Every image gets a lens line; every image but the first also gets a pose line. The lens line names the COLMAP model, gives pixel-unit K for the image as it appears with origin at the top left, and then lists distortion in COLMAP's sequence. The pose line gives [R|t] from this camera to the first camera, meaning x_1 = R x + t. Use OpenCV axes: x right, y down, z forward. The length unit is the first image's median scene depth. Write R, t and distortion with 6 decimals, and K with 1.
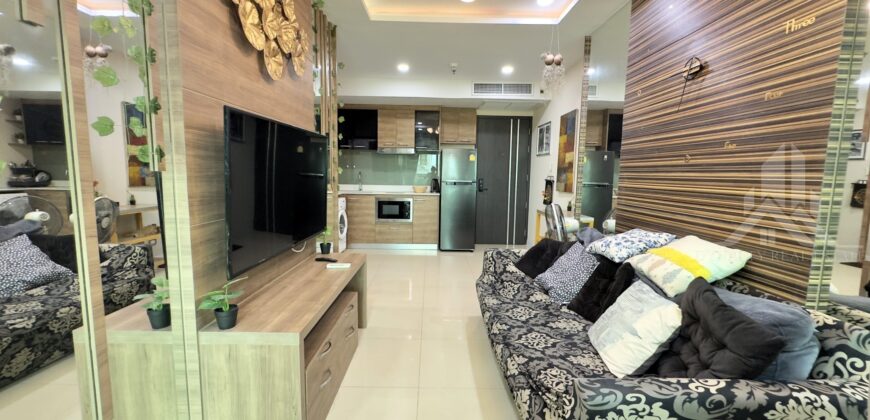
lens RADIAL K [[346.3, 0, 433.8], [0, 346.3, 208.6], [0, 0, 1]] dist [-0.001095, -0.000012]
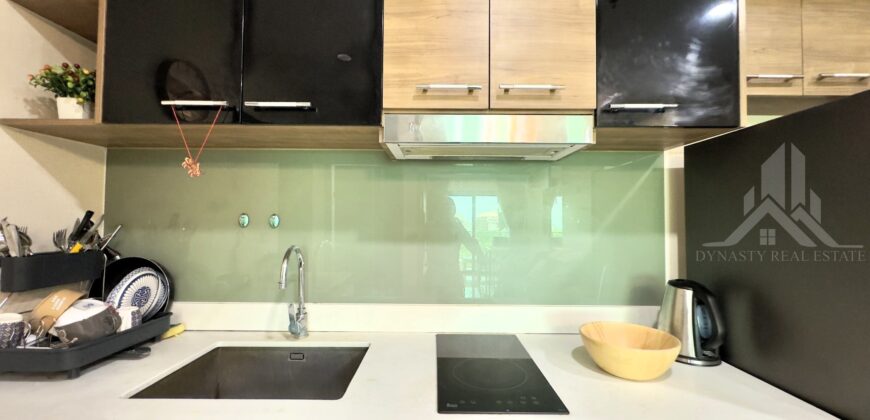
lens RADIAL K [[346.3, 0, 433.8], [0, 346.3, 208.6], [0, 0, 1]] dist [-0.001095, -0.000012]
pose [[0.999752, -0.010615, -0.019587, -0.520682], [0.007882, 0.990858, -0.134678, -0.407012], [0.020837, 0.134490, 0.990696, 3.257549]]
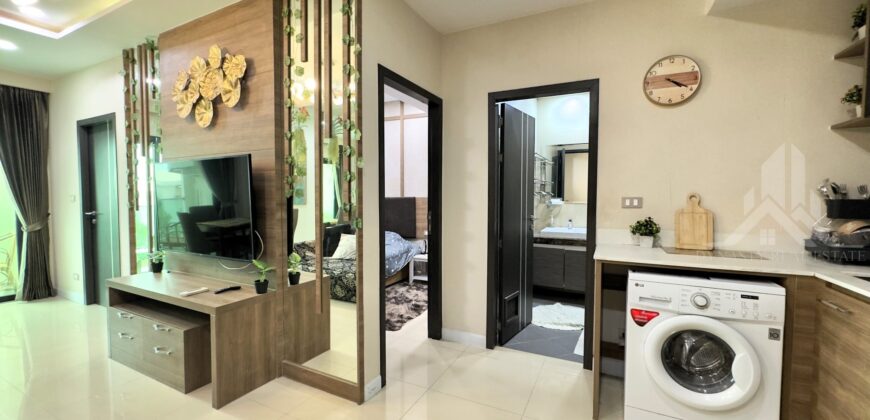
lens RADIAL K [[346.3, 0, 433.8], [0, 346.3, 208.6], [0, 0, 1]] dist [-0.001095, -0.000012]
pose [[-0.469212, 0.012535, -0.882997, 0.441494], [-0.101263, 0.992540, 0.067900, -0.316819], [0.877261, 0.121274, -0.464442, 3.236007]]
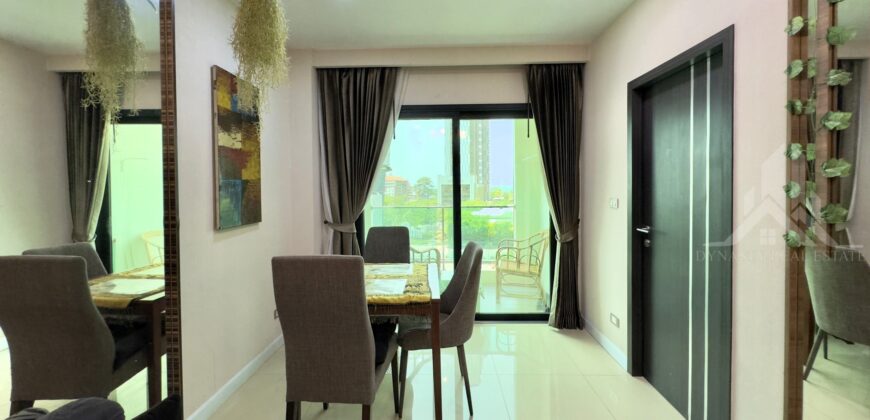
lens RADIAL K [[346.3, 0, 433.8], [0, 346.3, 208.6], [0, 0, 1]] dist [-0.001095, -0.000012]
pose [[-0.998795, -0.007642, 0.048476, 0.234002], [0.000685, 0.985532, 0.169489, -0.205267], [-0.049070, 0.169318, -0.984339, 1.302877]]
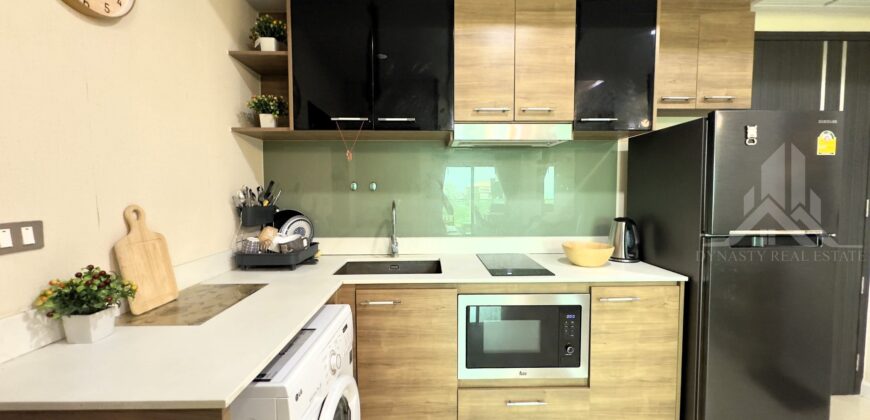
lens RADIAL K [[346.3, 0, 433.8], [0, 346.3, 208.6], [0, 0, 1]] dist [-0.001095, -0.000012]
pose [[0.999796, -0.020156, 0.001216, -0.708510], [0.020192, 0.998601, -0.048864, -0.333471], [-0.000230, 0.048879, 0.998805, 2.721431]]
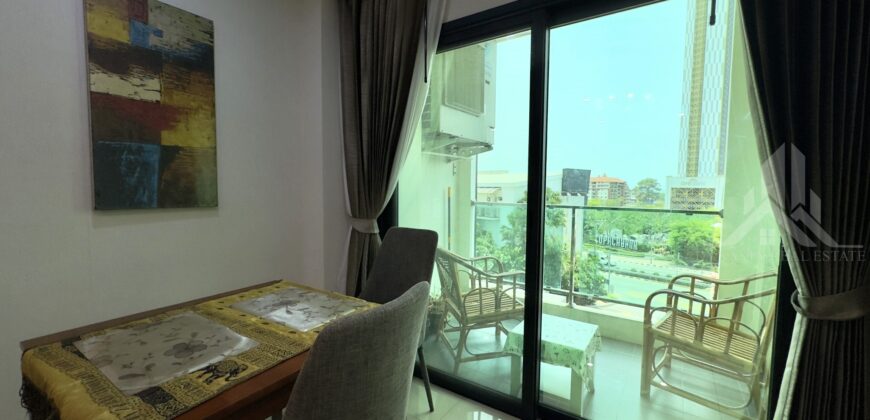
lens RADIAL K [[346.3, 0, 433.8], [0, 346.3, 208.6], [0, 0, 1]] dist [-0.001095, -0.000012]
pose [[-0.815374, -0.059779, 0.575841, -0.230089], [0.037448, 0.987126, 0.155500, 0.003136], [-0.577723, 0.148354, -0.802638, 0.152074]]
